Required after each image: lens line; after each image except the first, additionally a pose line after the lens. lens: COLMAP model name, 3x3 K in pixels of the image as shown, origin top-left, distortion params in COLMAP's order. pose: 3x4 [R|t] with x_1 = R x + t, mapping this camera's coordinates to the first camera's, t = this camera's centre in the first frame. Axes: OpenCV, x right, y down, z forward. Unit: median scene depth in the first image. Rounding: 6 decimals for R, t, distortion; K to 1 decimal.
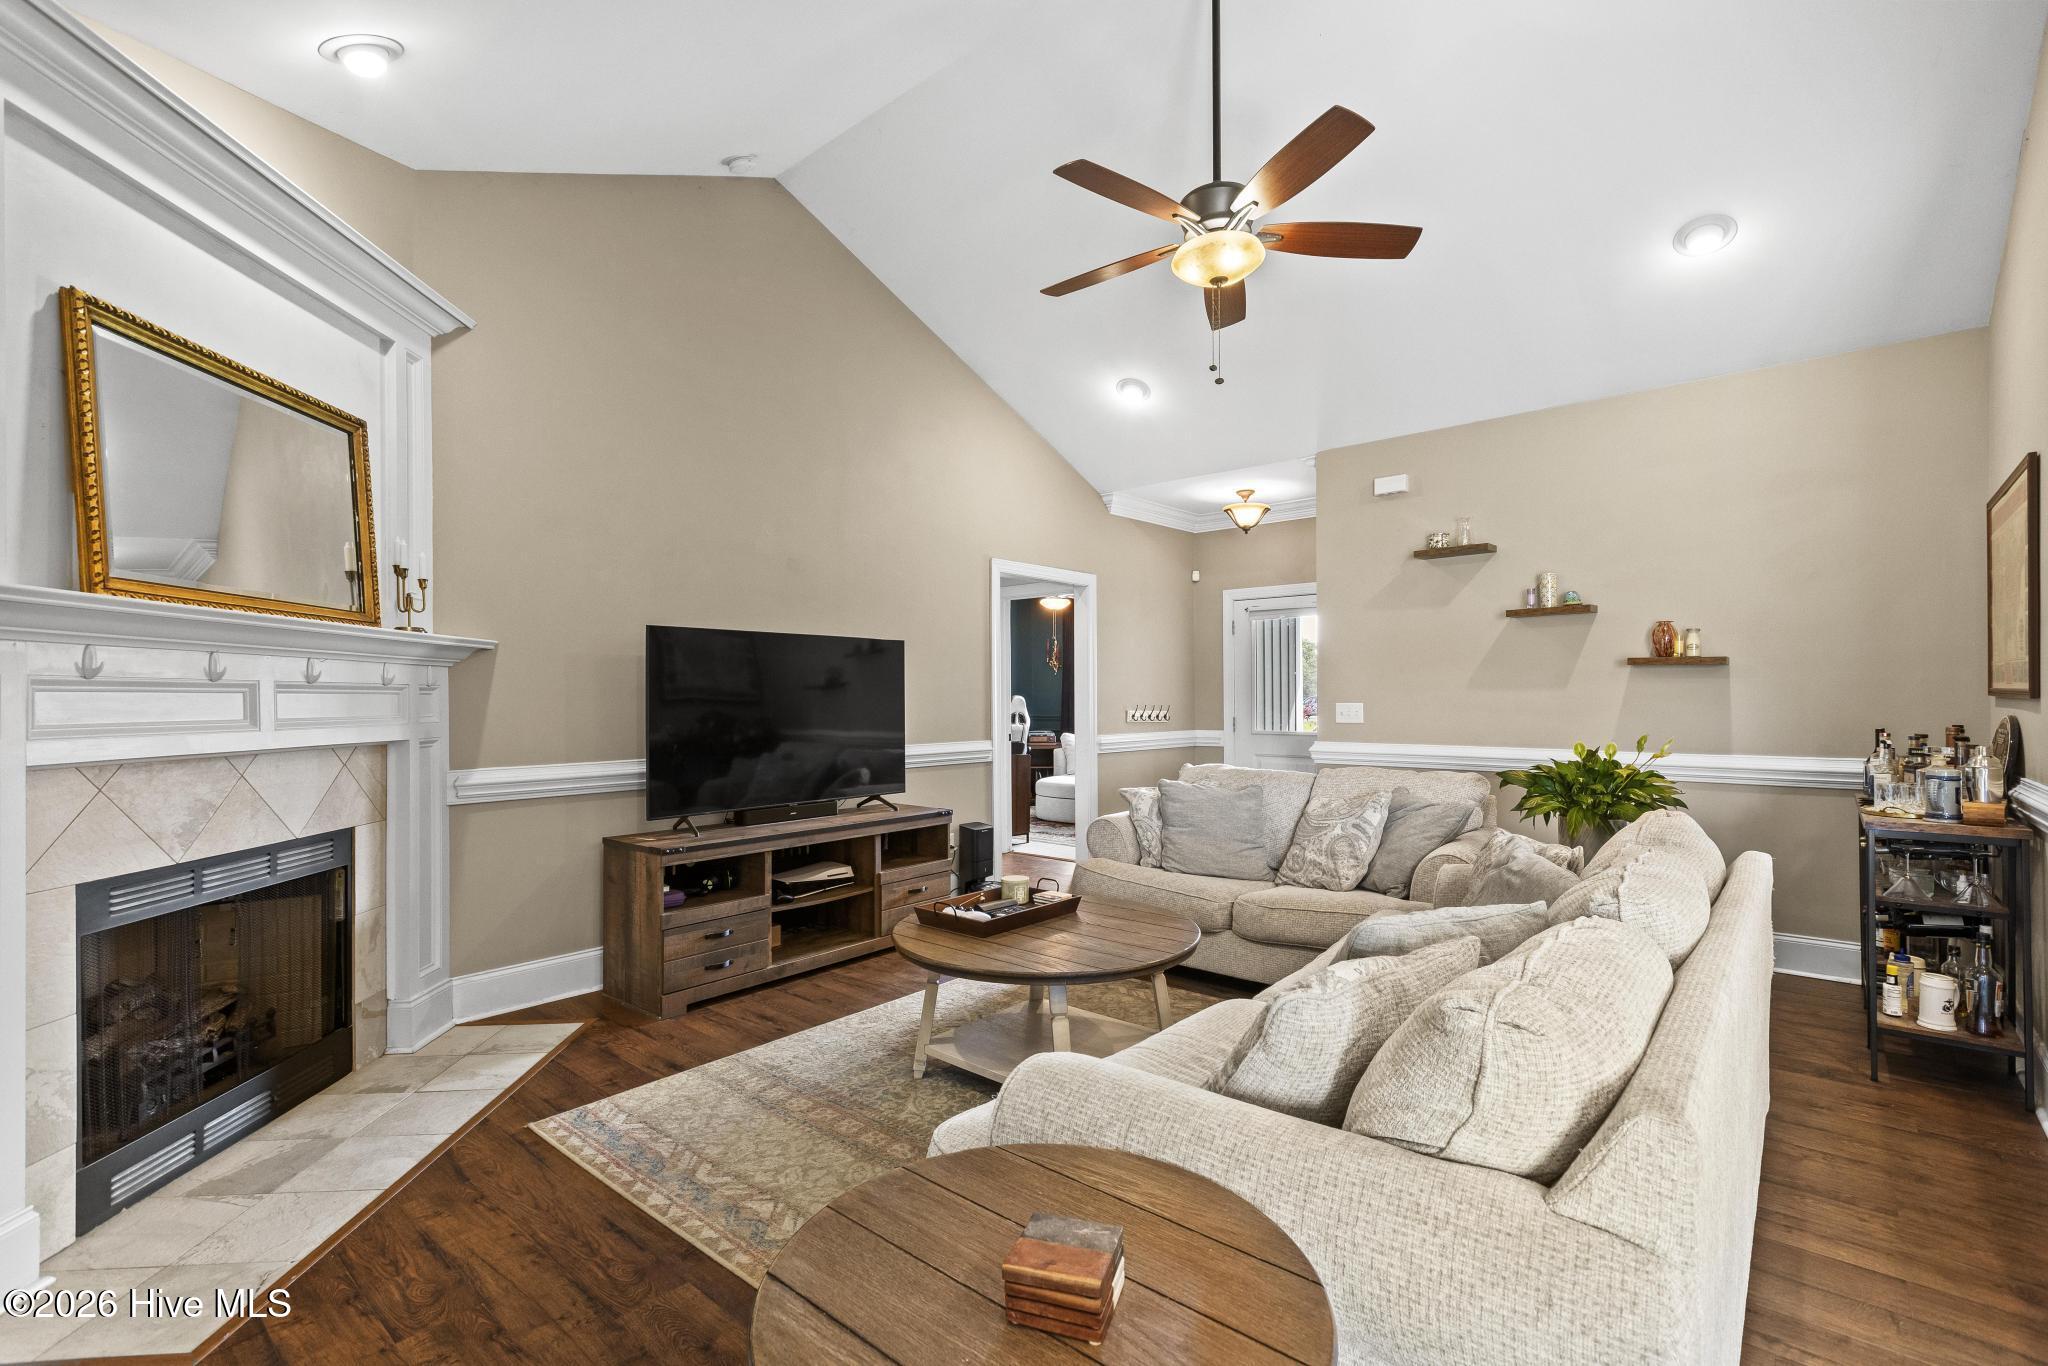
lens RADIAL K [[914.8, 0, 1026.7], [0, 914.8, 690.1], [0, 0, 1]] dist [0.001481, -0.000254]
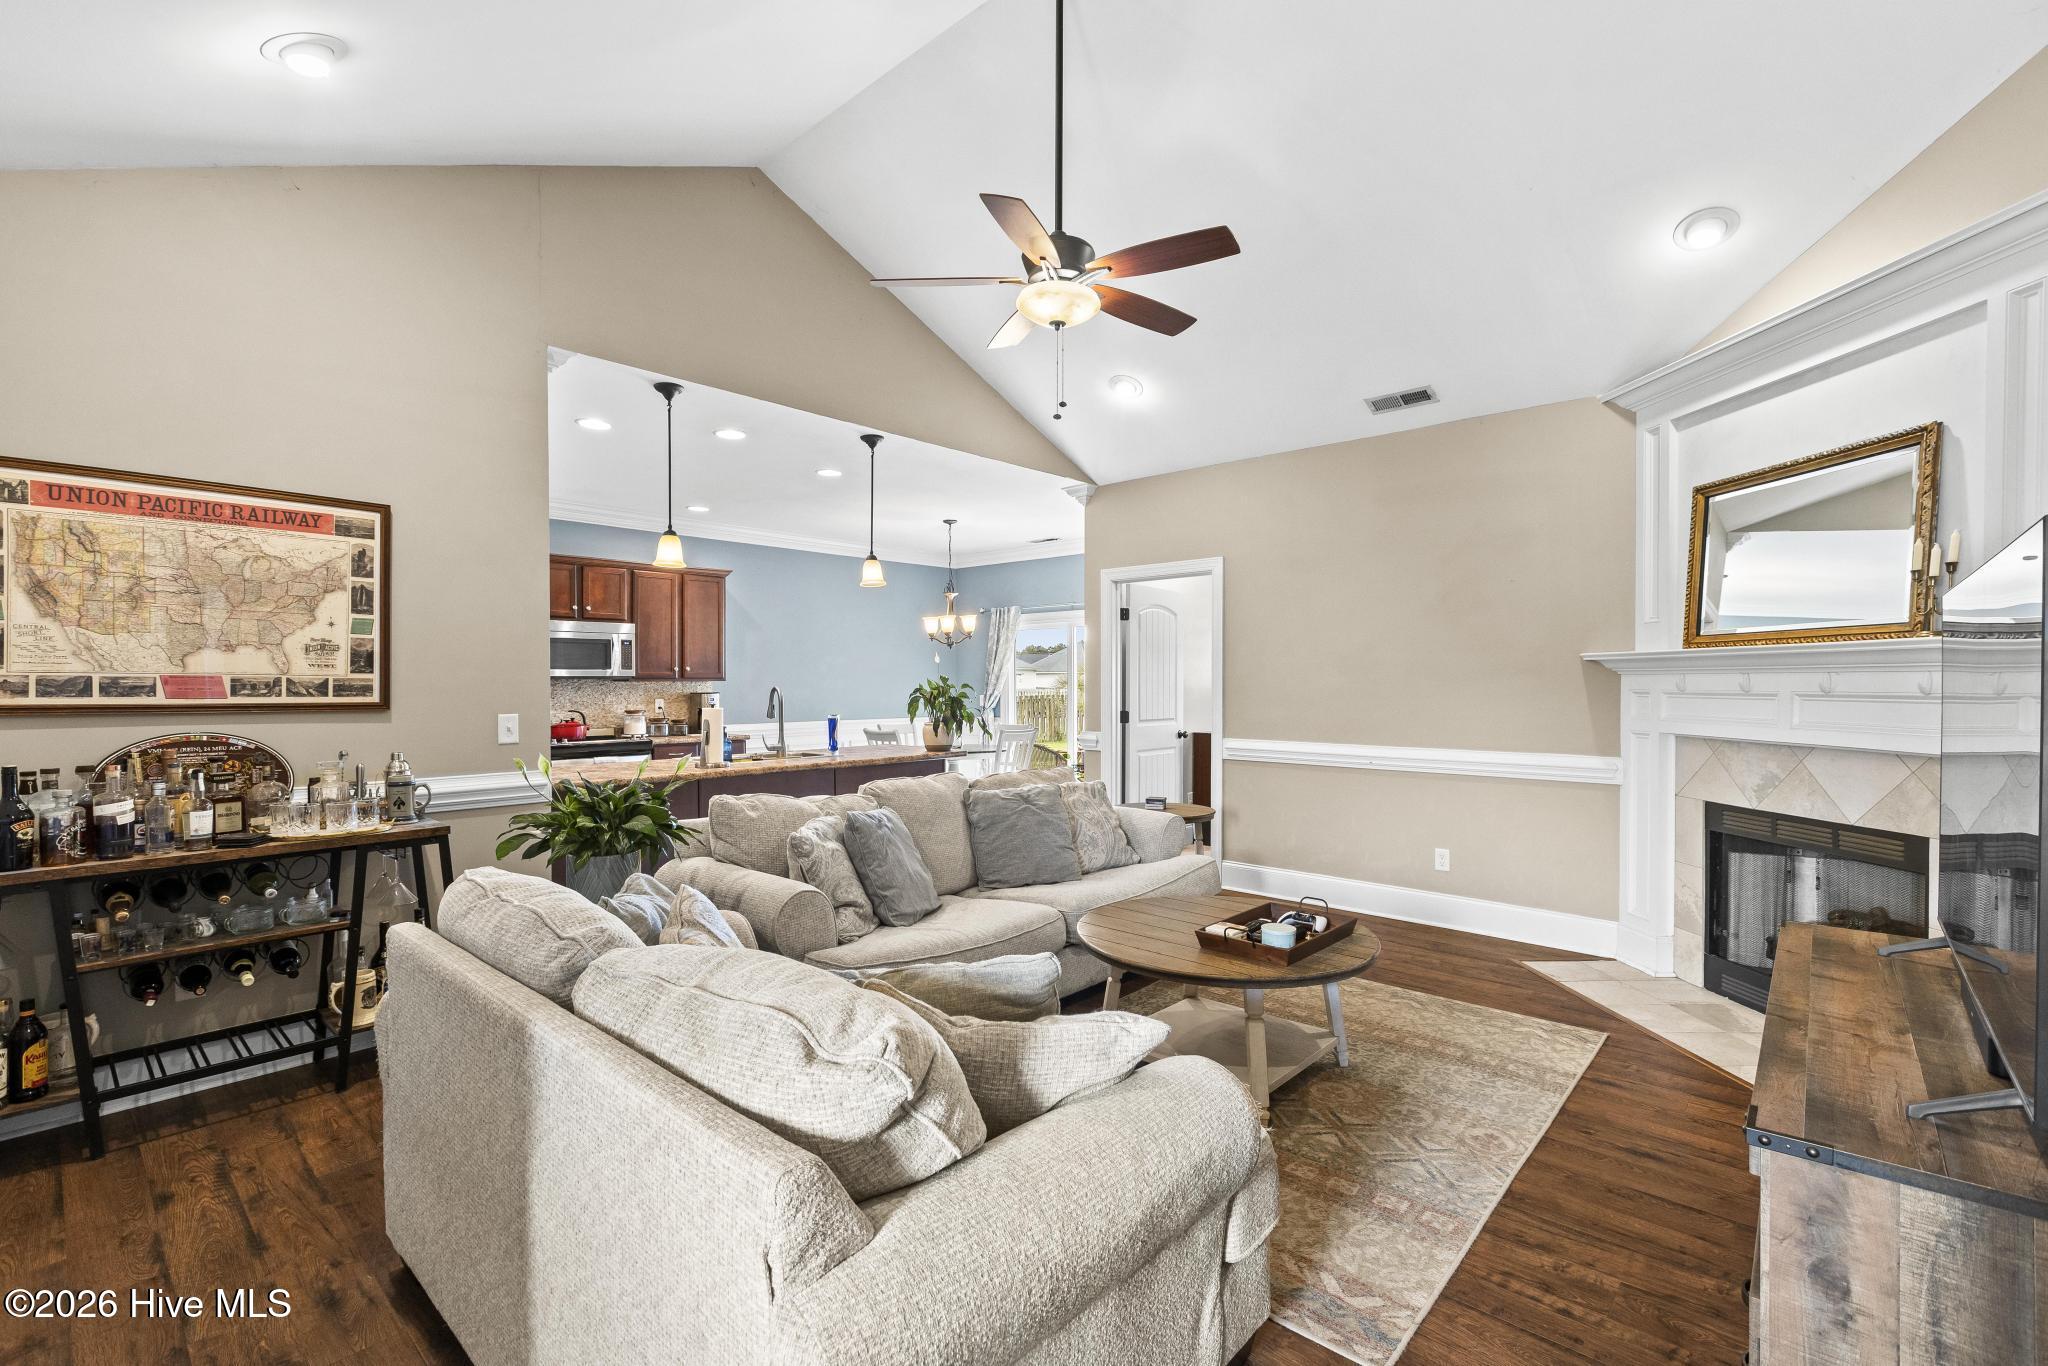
lens RADIAL K [[905.8, 0, 1024.0], [0, 905.8, 683.0], [0, 0, 1]] dist [-0.001166, -0.000395]
pose [[-0.999746, 0.001534, 0.022504, 0.198377], [0.001333, 0.999959, -0.008941, -0.010220], [-0.022517, -0.008909, -0.999707, 1.810552]]
